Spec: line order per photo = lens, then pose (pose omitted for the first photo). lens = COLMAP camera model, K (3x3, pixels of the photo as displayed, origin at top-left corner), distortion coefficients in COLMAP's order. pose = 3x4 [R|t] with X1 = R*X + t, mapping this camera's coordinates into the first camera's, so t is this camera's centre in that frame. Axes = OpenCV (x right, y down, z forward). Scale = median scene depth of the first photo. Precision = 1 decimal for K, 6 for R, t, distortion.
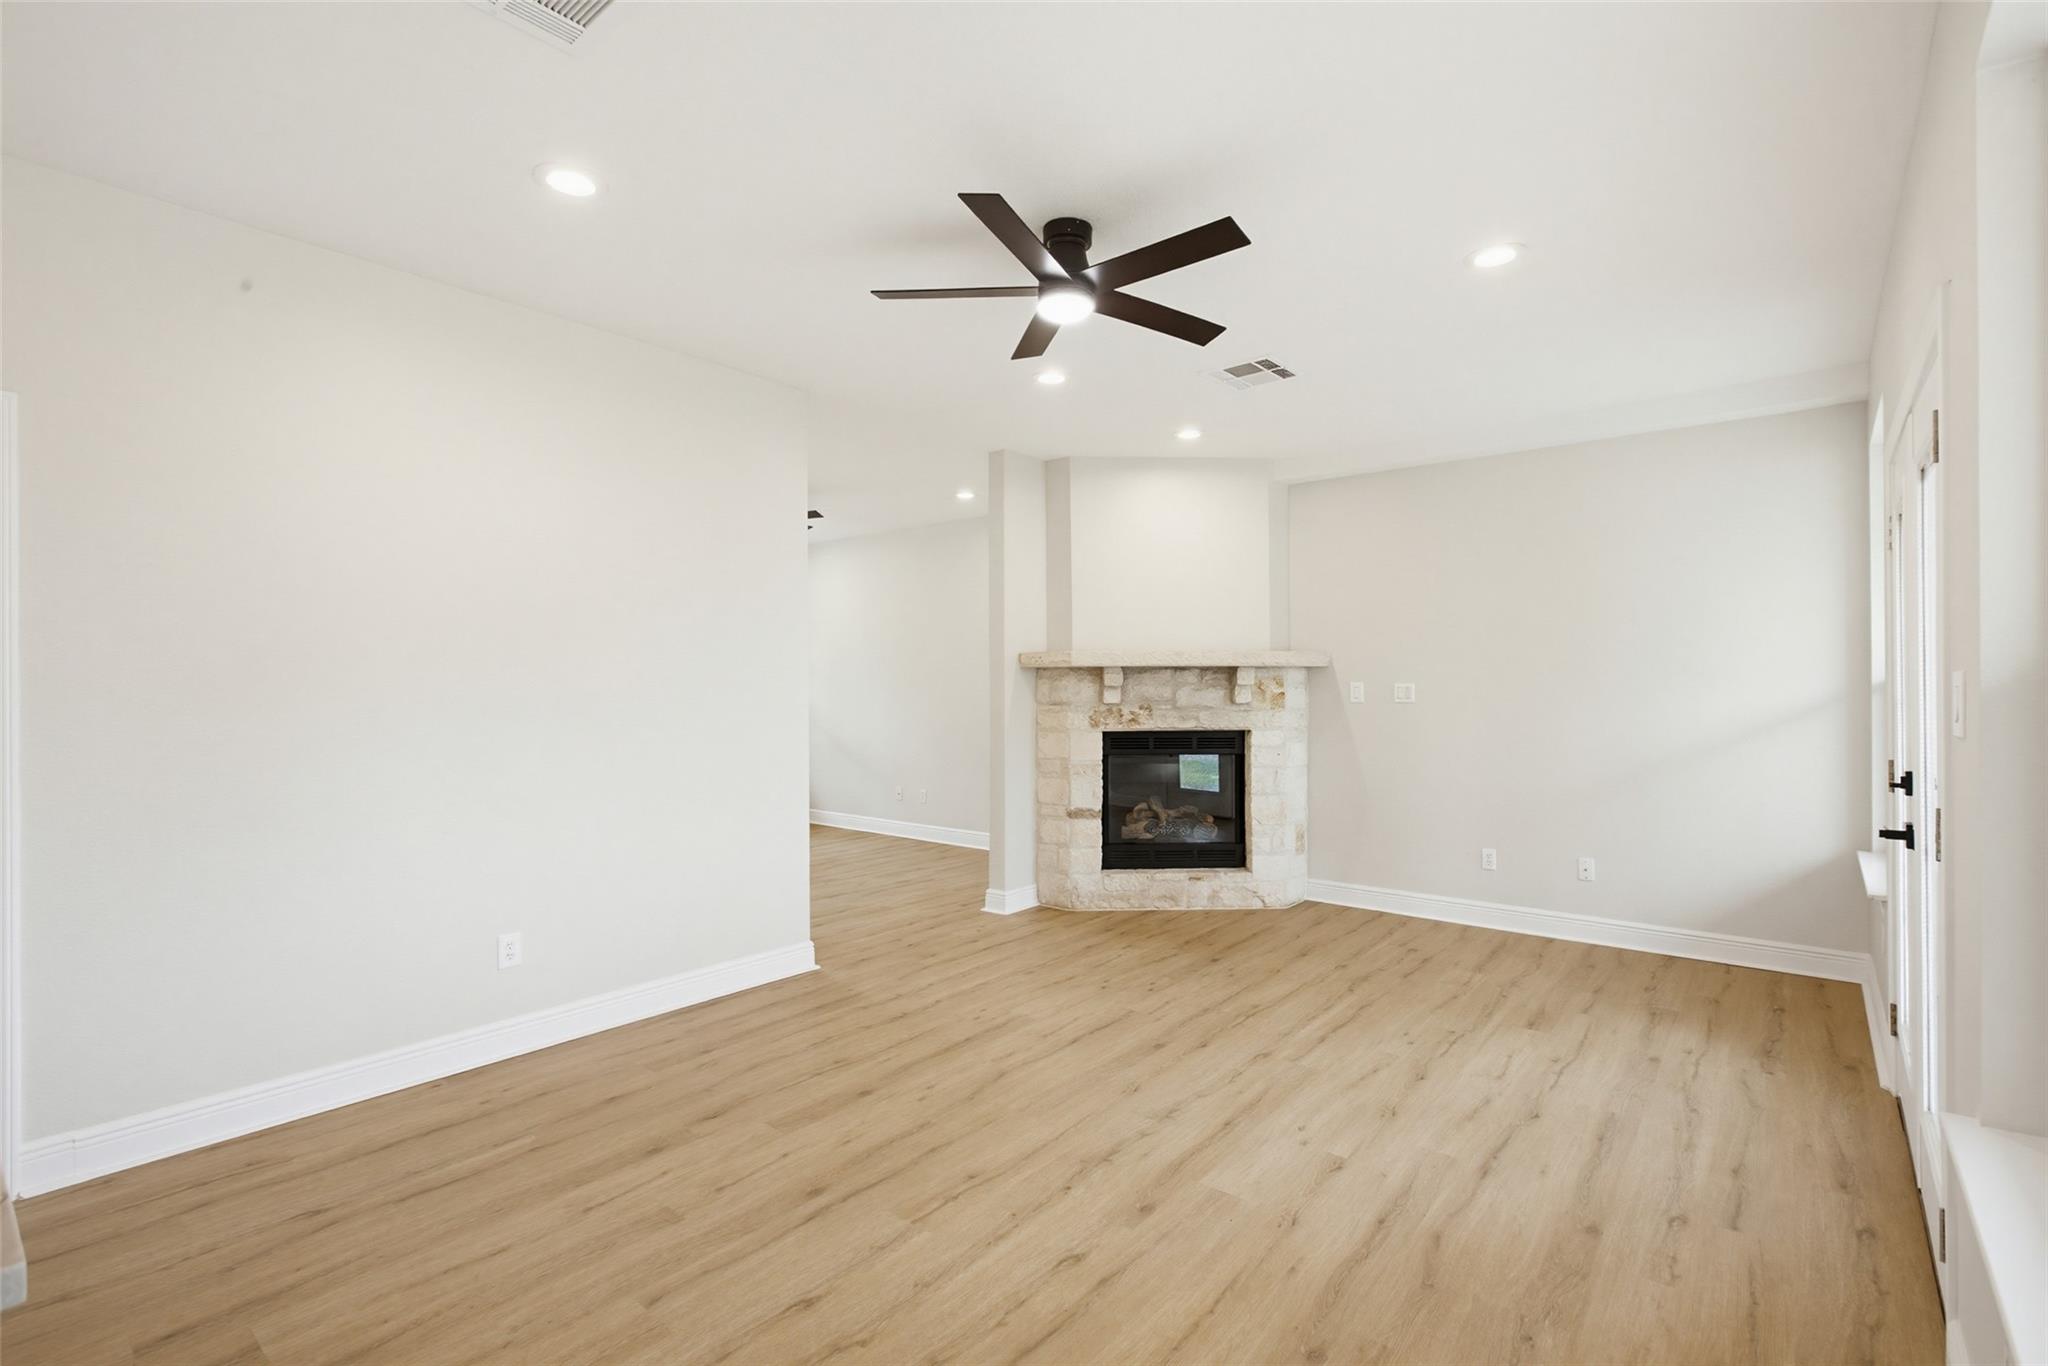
lens RADIAL K [[937.5, 0, 1026.6], [0, 937.5, 678.5], [0, 0, 1]] dist [-0.000624, -0.000401]
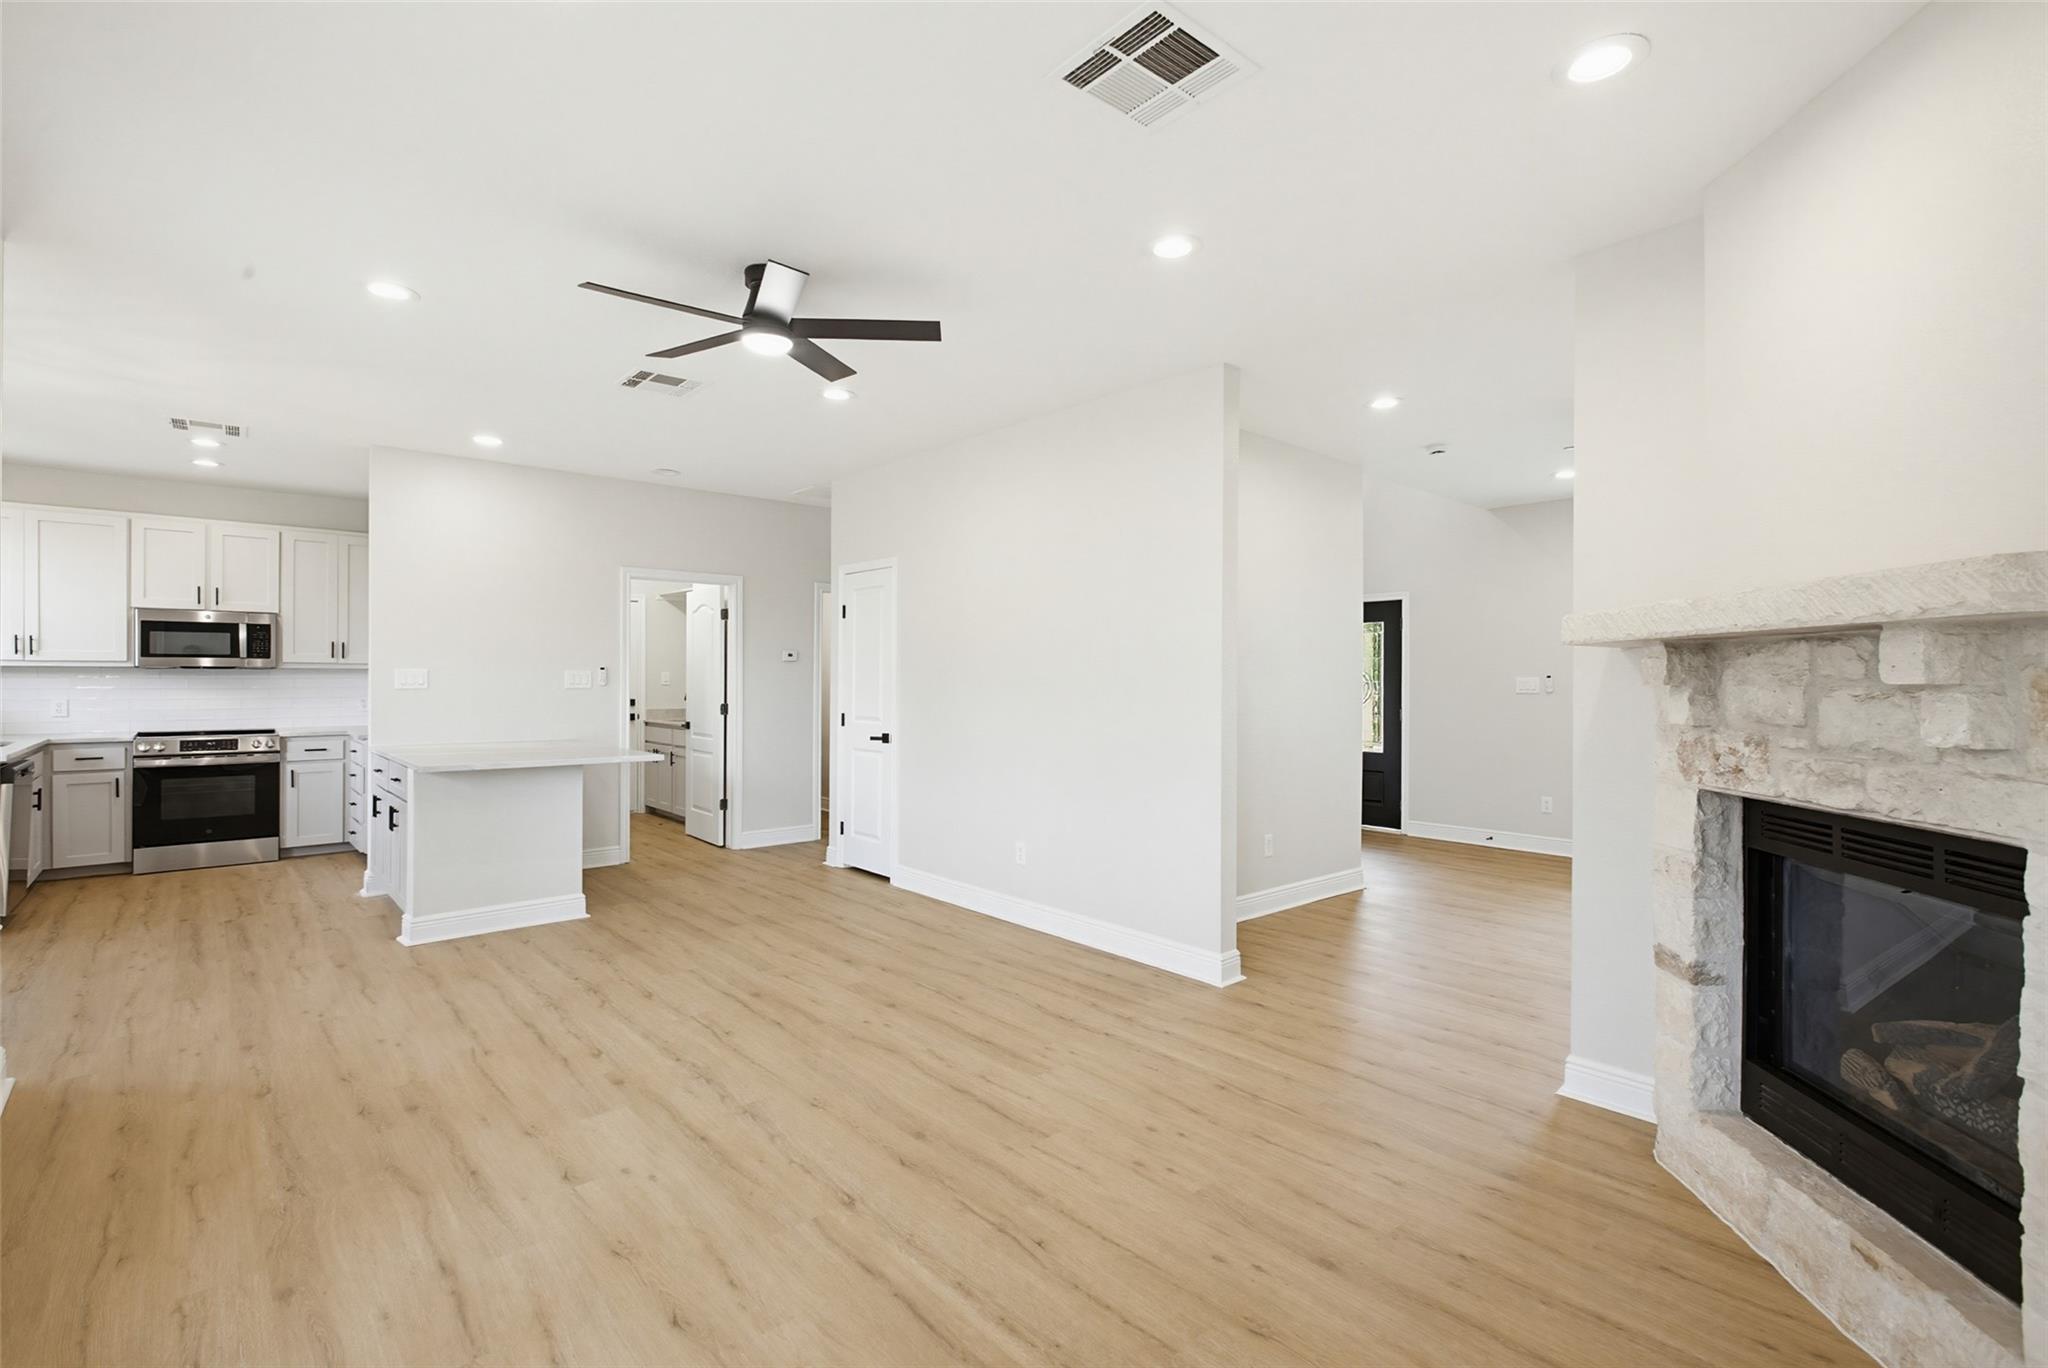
lens RADIAL K [[927.4, 0, 1024.0], [0, 927.4, 684.0], [0, 0, 1]] dist [-0.008587, 0.000028]
pose [[-0.152591, 0.005364, -0.988275, 0.573143], [-0.003159, 0.999978, 0.005915, 0.005659], [0.988284, 0.004025, -0.152570, 0.772208]]
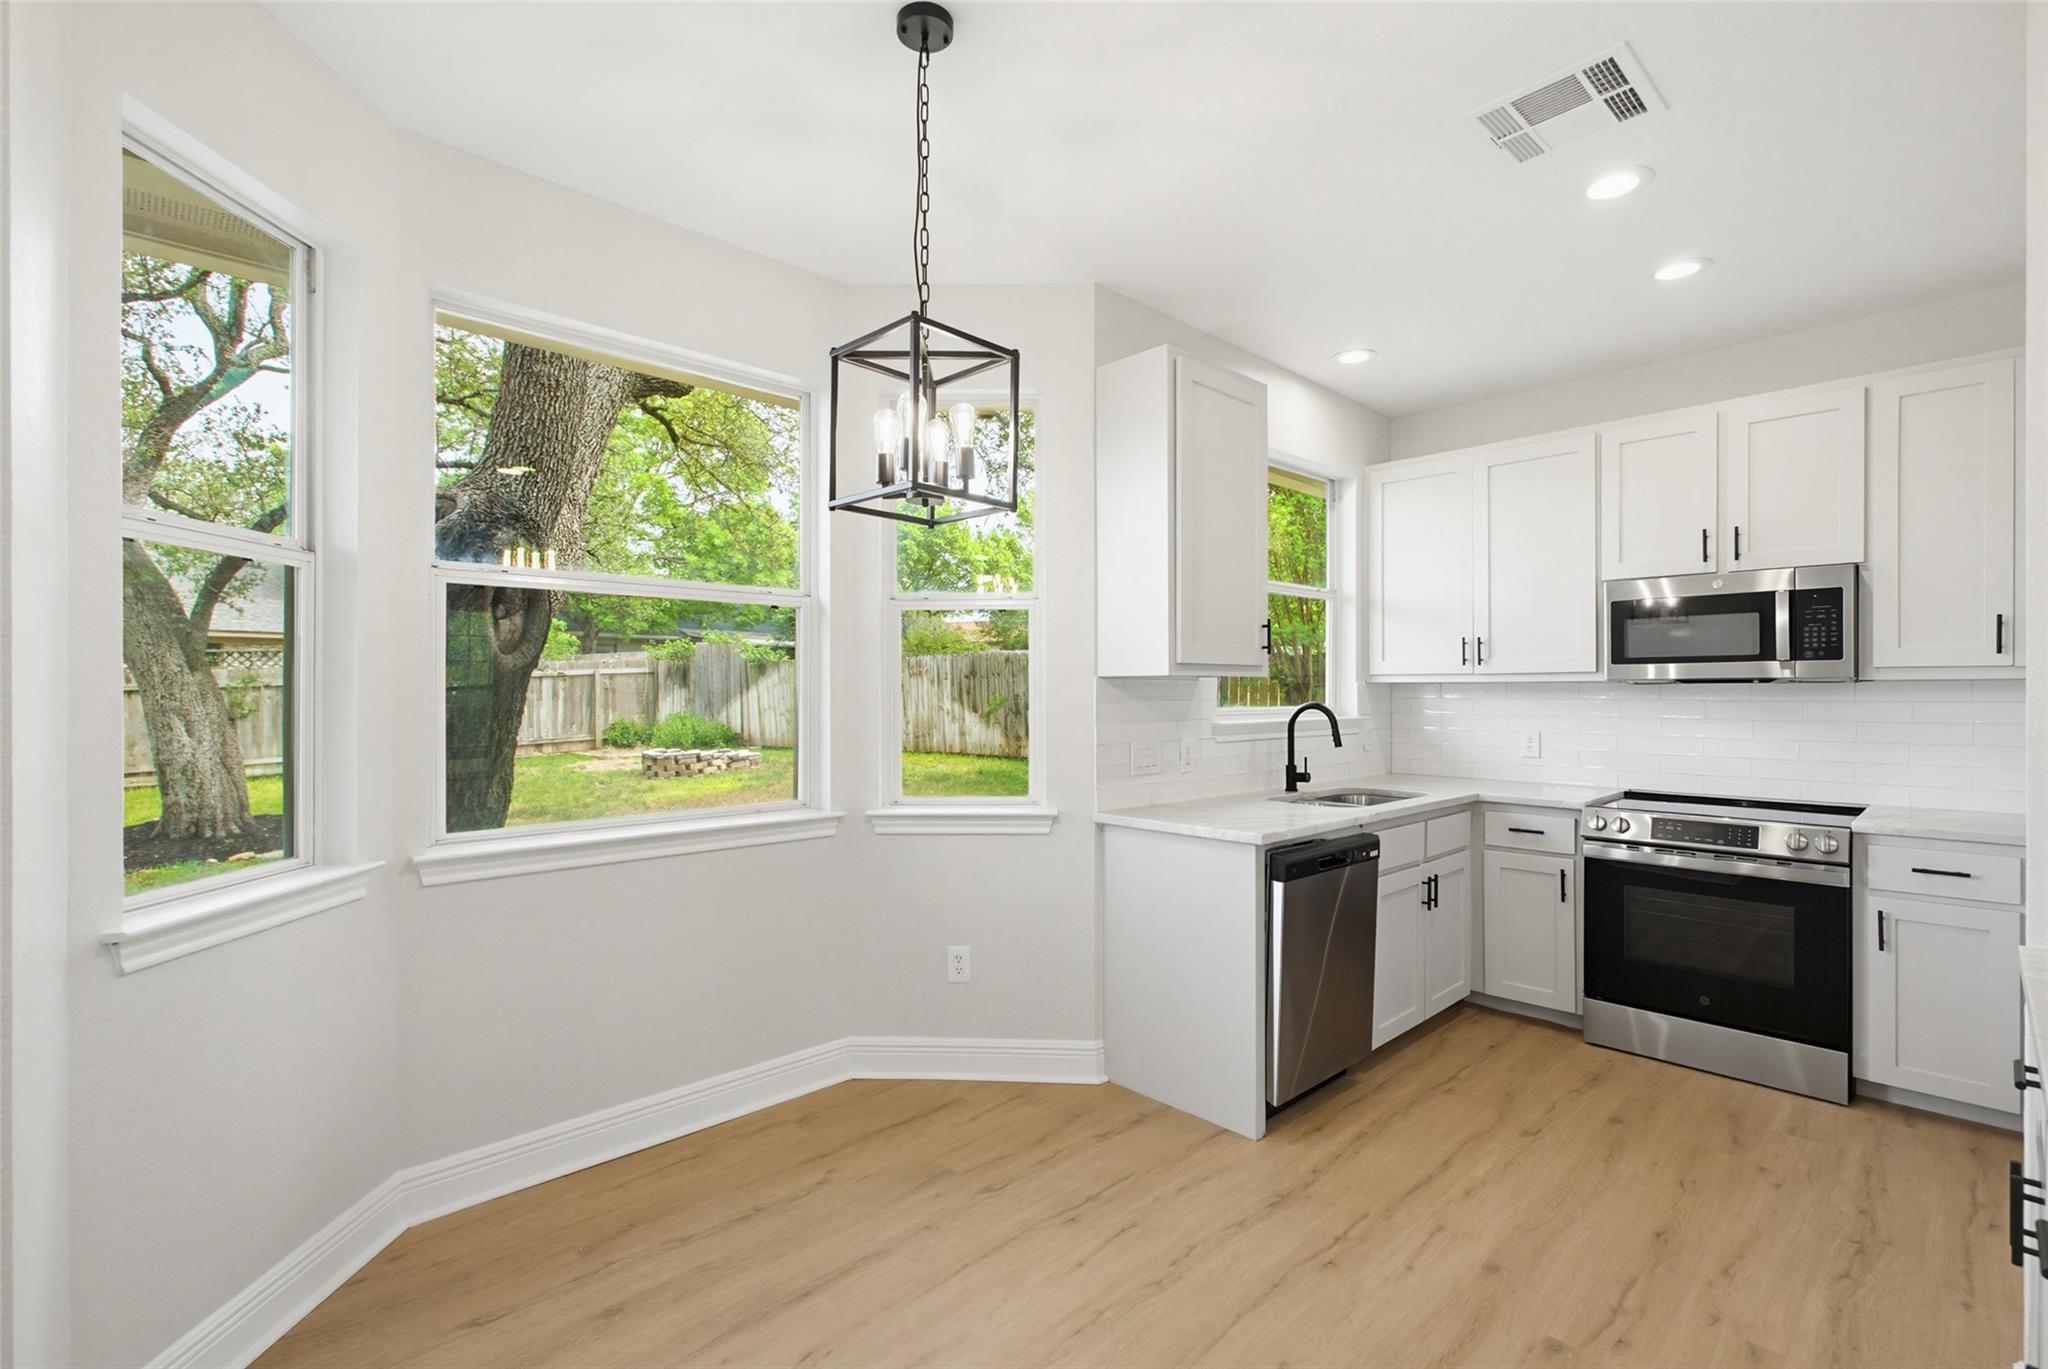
lens RADIAL K [[946.4, 0, 1017.1], [0, 946.4, 687.3], [0, 0, 1]] dist [0.010898, 0.000506]
pose [[-0.993928, 0.001063, 0.110026, -0.055987], [0.000436, 0.999984, -0.005718, 0.002708], [-0.110030, -0.005635, -0.993912, 0.230596]]
